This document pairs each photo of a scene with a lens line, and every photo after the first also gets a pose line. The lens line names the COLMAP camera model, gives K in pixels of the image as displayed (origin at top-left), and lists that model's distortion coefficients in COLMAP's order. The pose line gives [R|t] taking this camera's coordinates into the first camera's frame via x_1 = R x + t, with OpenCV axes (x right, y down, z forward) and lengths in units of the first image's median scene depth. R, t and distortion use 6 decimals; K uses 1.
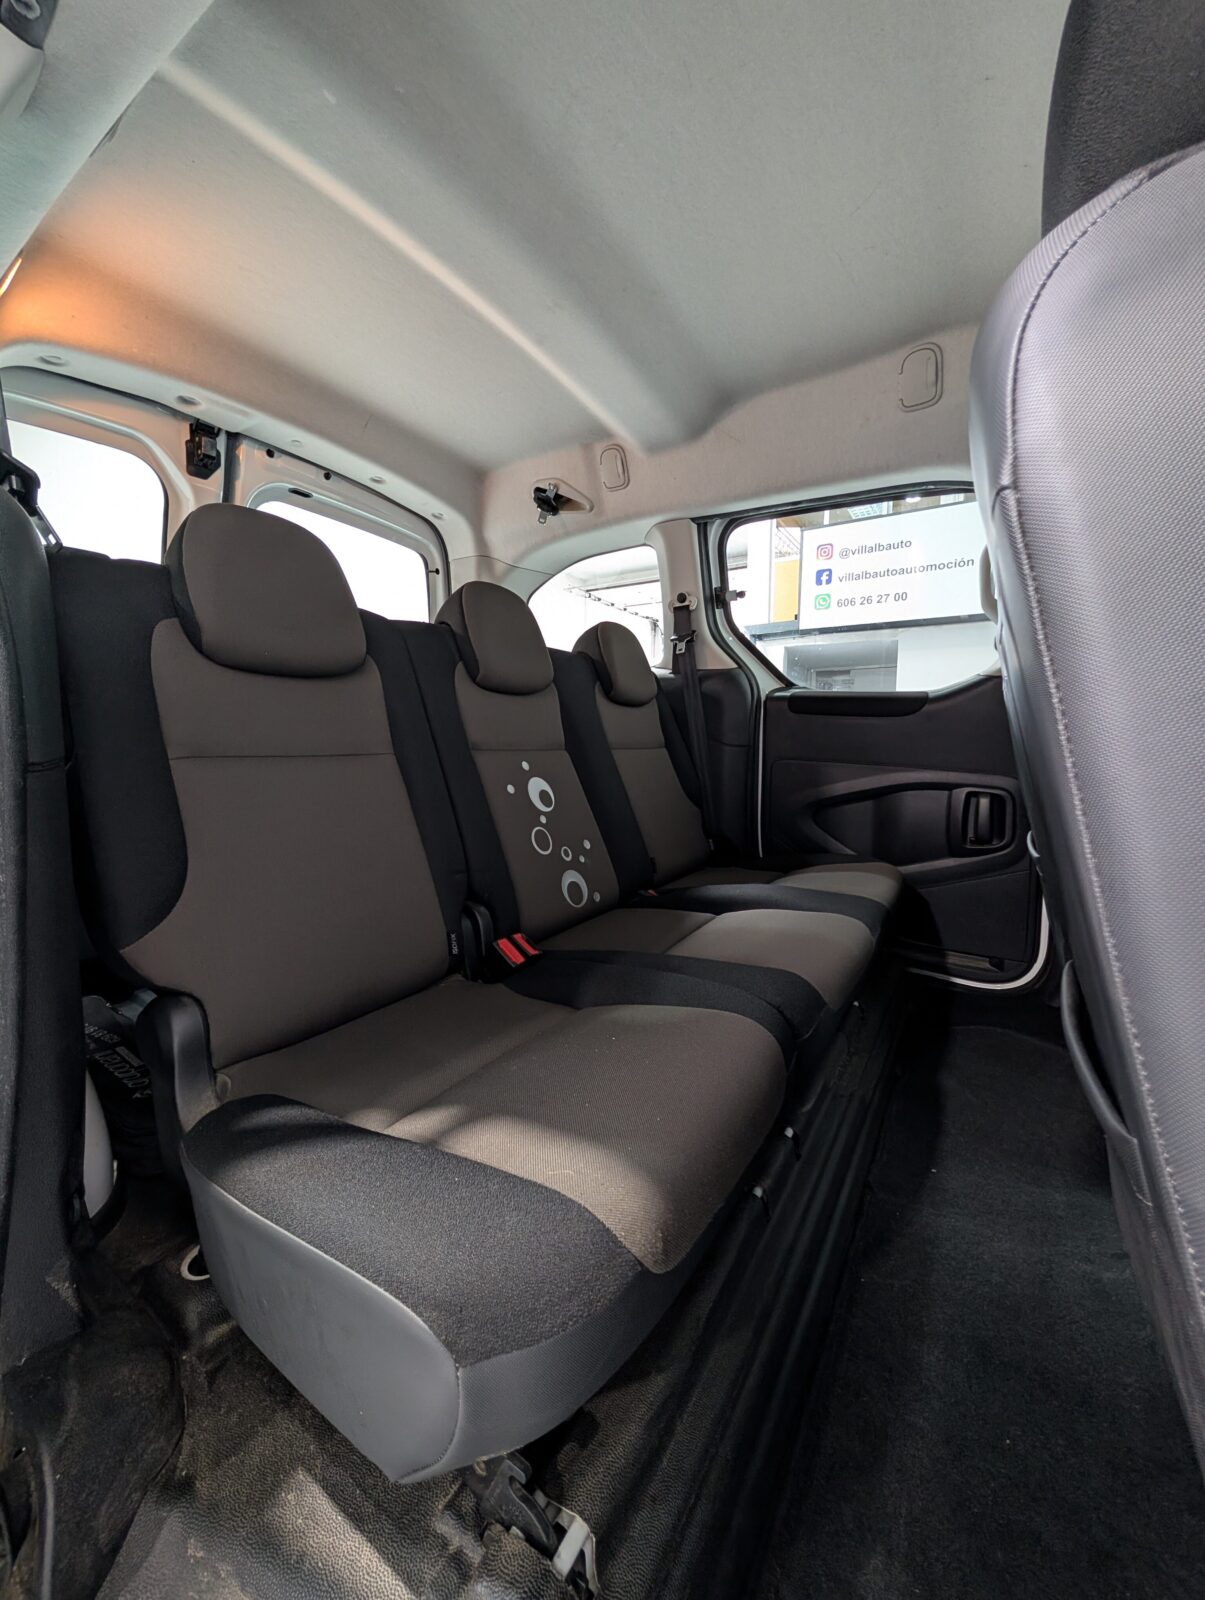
lens RADIAL K [[601.3, 0, 602.5], [0, 601.3, 800.0], [0, 0, 1]] dist [-0.003583, -0.000219]
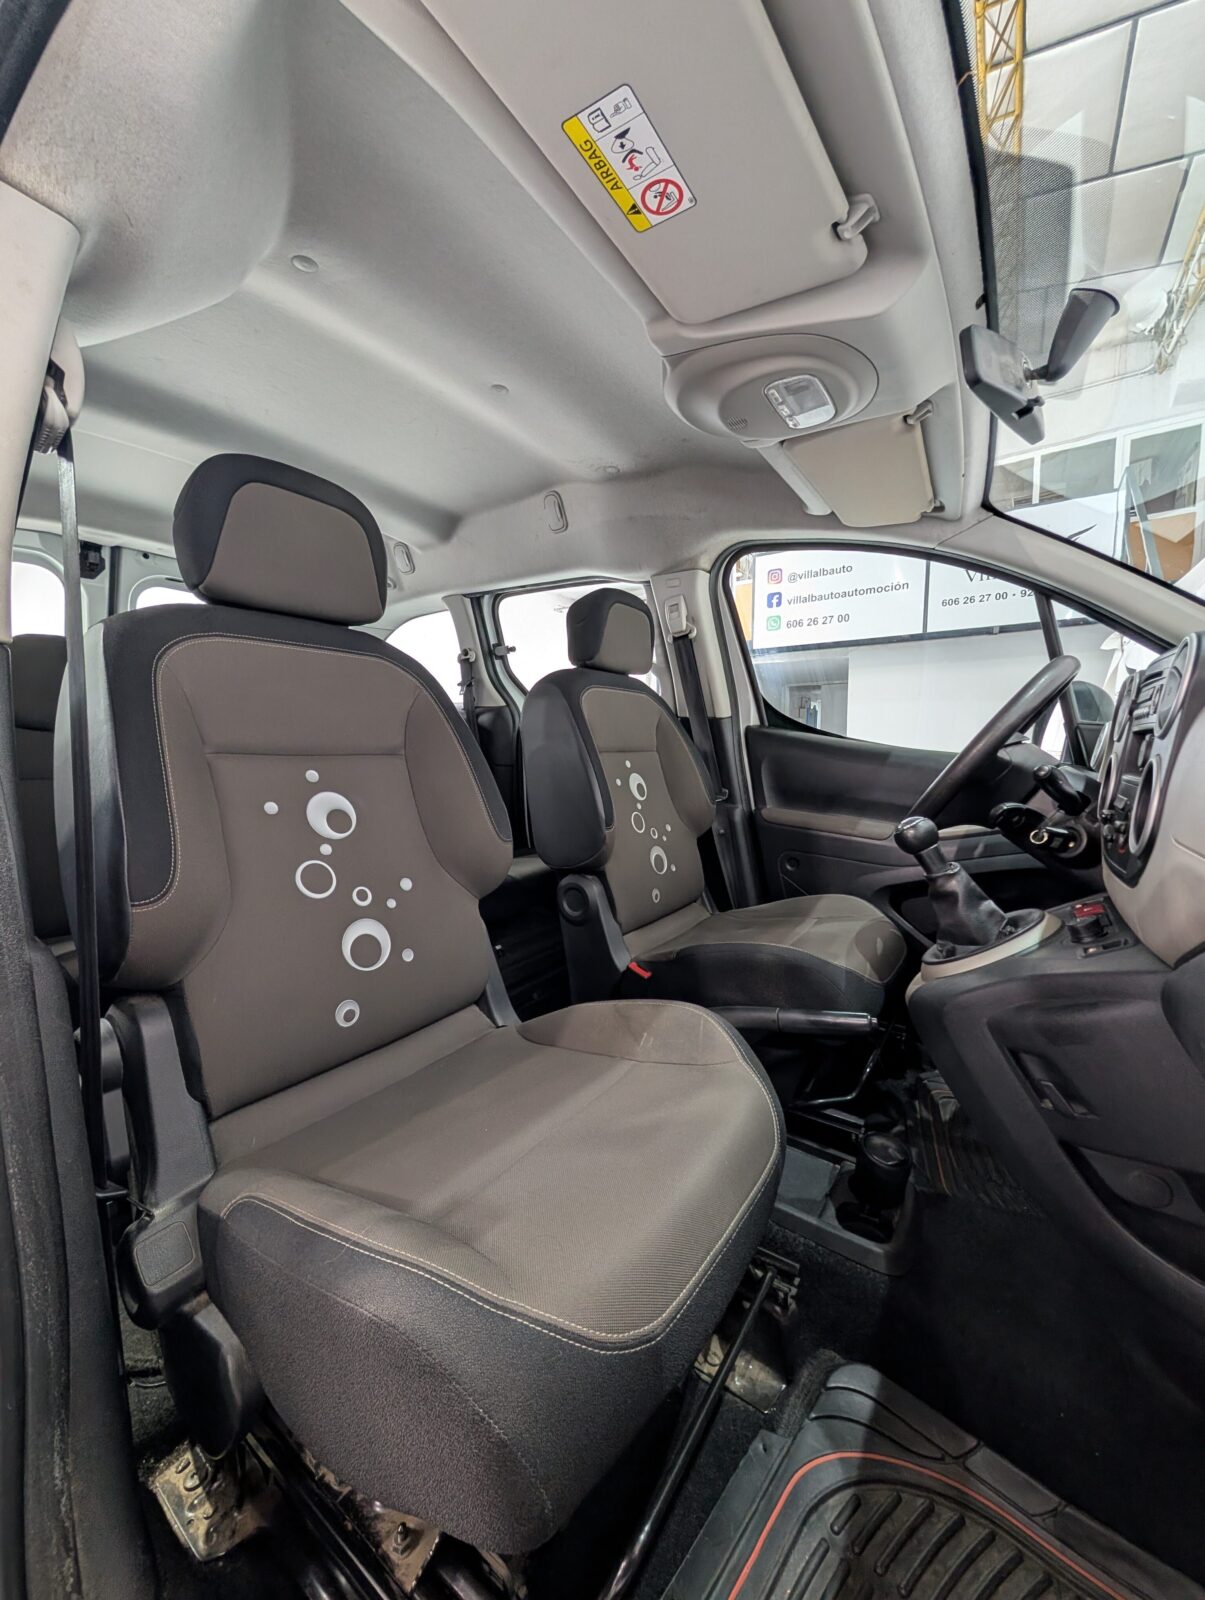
lens RADIAL K [[601.3, 0, 602.5], [0, 601.3, 800.0], [0, 0, 1]] dist [-0.003583, -0.000219]
pose [[0.998935, 0.004935, -0.045880, 0.499413], [-0.005682, 0.999853, -0.016165, 0.003762], [0.045794, 0.016409, 0.998816, -0.291908]]
